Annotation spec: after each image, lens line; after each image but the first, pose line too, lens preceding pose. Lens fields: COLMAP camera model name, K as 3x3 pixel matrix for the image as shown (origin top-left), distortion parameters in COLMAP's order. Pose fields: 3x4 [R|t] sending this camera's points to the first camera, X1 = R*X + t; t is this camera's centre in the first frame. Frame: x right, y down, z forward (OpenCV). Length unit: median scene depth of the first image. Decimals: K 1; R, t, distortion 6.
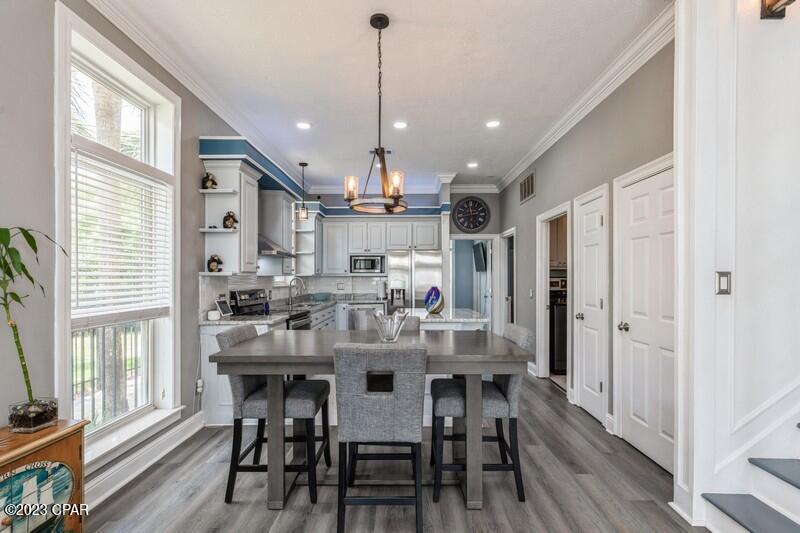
lens RADIAL K [[373.0, 0, 400.5], [0, 373.0, 278.6], [0, 0, 1]] dist [0.000672, 0.000207]
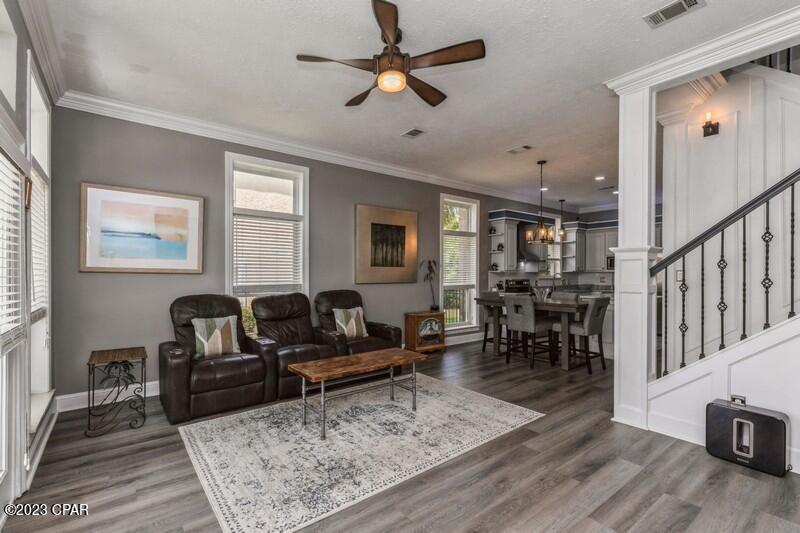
lens RADIAL K [[364.7, 0, 400.8], [0, 364.7, 273.7], [0, 0, 1]] dist [0.000919, 0.000113]
pose [[0.624116, 0.000778, -0.781331, 0.722238], [-0.001733, 0.999998, -0.000388, 0.002051], [0.781330, 0.001596, 0.624117, -0.676077]]
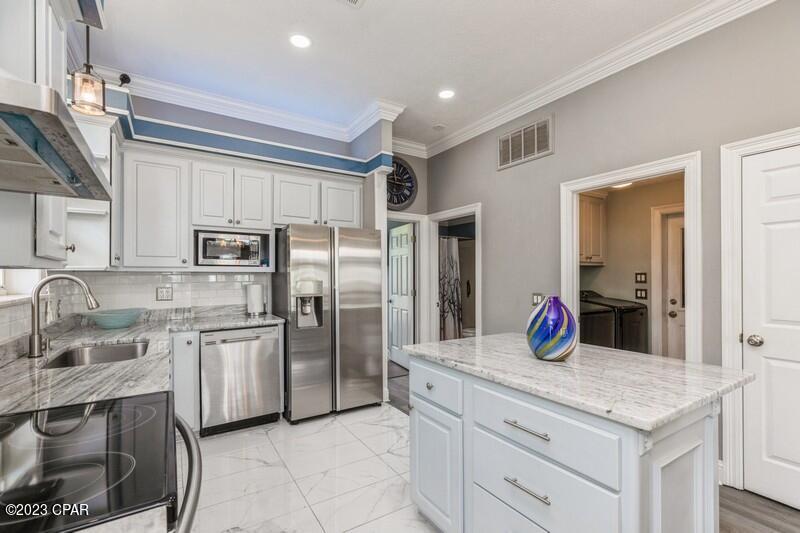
lens RADIAL K [[359.3, 0, 402.0], [0, 359.3, 274.3], [0, 0, 1]] dist [0.000339, 0.000118]
pose [[0.833051, 0.002143, 0.553191, -0.283932], [0.000569, 0.999989, -0.004730, -0.002650], [-0.553195, 0.004255, 0.833041, 0.779361]]
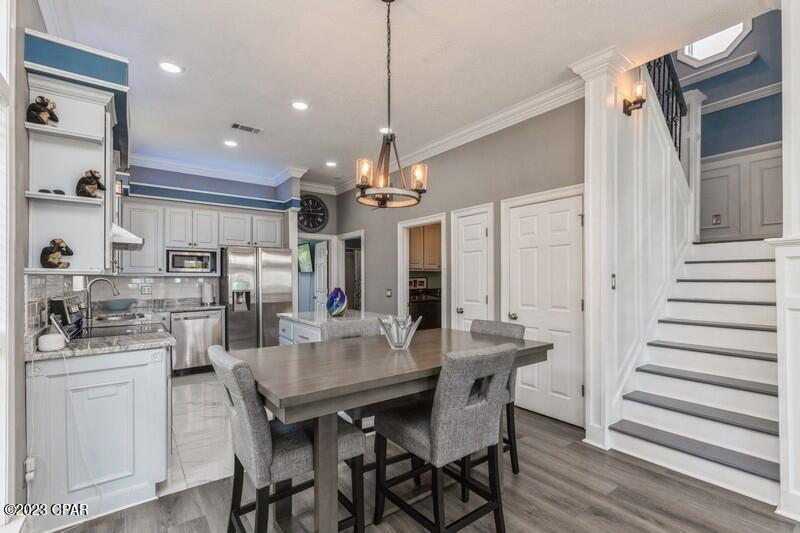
lens RADIAL K [[364.2, 0, 400.7], [0, 364.2, 278.0], [0, 0, 1]] dist [0.000547, 0.000485]
pose [[0.794947, 0.000862, 0.606678, -0.349475], [0.001601, 0.999993, -0.003519, 0.000318], [-0.606676, 0.003768, 0.794940, 0.178986]]
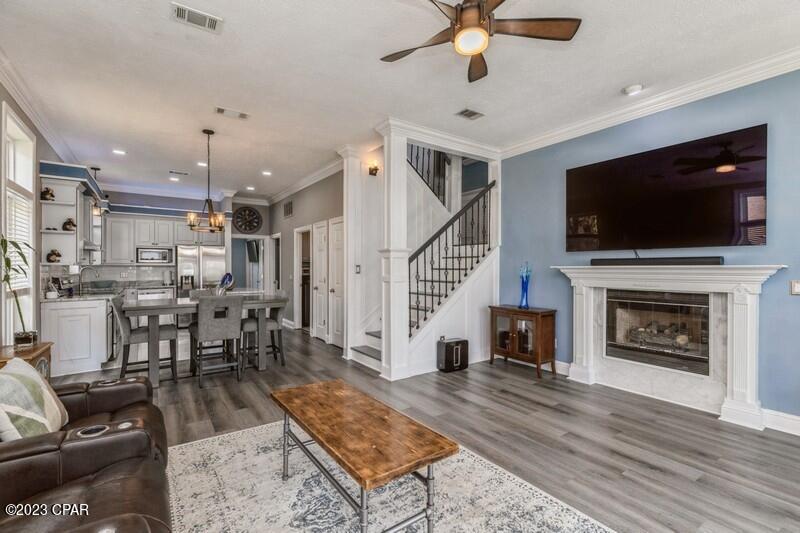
lens RADIAL K [[360.7, 0, 403.5], [0, 360.7, 269.3], [0, 0, 1]] dist [0.002715, 0.000338]
pose [[0.810604, -0.001154, 0.585594, -0.202589], [-0.000832, 0.999995, 0.003123, 0.001278], [-0.585595, -0.003019, 0.810598, -0.664224]]
